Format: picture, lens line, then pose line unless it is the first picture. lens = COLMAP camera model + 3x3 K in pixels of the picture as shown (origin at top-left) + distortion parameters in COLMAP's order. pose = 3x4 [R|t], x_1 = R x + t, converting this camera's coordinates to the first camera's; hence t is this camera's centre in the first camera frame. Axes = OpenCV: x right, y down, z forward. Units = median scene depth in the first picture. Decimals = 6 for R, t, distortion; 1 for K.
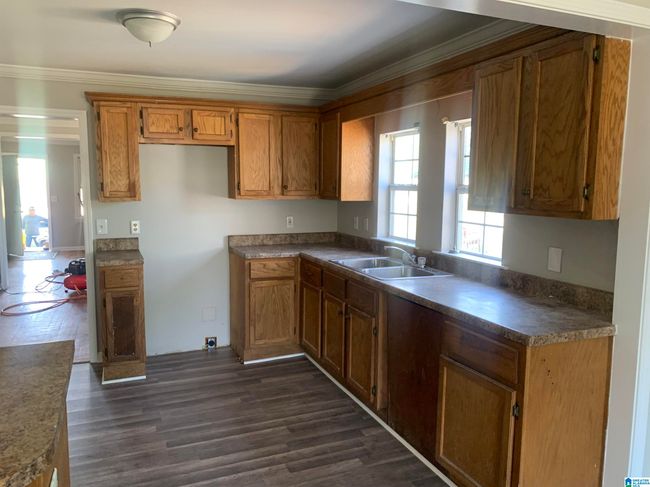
lens RADIAL K [[492.3, 0, 324.9], [0, 492.3, 243.2], [0, 0, 1]] dist [0.023926, -0.030407]
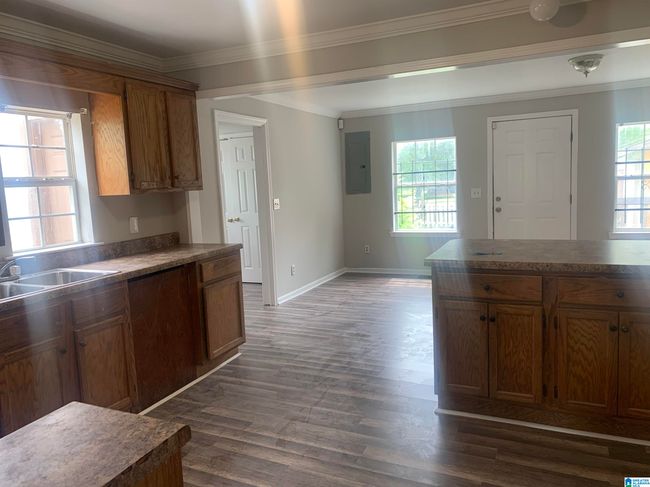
lens RADIAL K [[492.3, 0, 323.0], [0, 492.3, 239.6], [0, 0, 1]] dist [0.023926, -0.030407]
pose [[-0.673586, -0.078736, 0.734903, -0.617897], [0.117460, 0.970270, 0.211611, -0.105317], [-0.729716, 0.228860, -0.644312, 0.954454]]
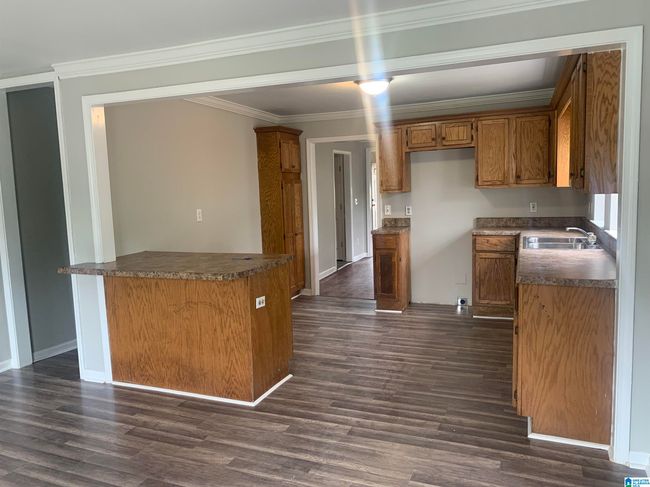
lens RADIAL K [[492.3, 0, 322.7], [0, 492.3, 242.1], [0, 0, 1]] dist [0.023926, -0.030407]
pose [[0.709149, 0.044234, -0.703670, 0.463792], [-0.038637, 0.998968, 0.023859, 0.035047], [0.704000, 0.010268, 0.710126, -0.191007]]
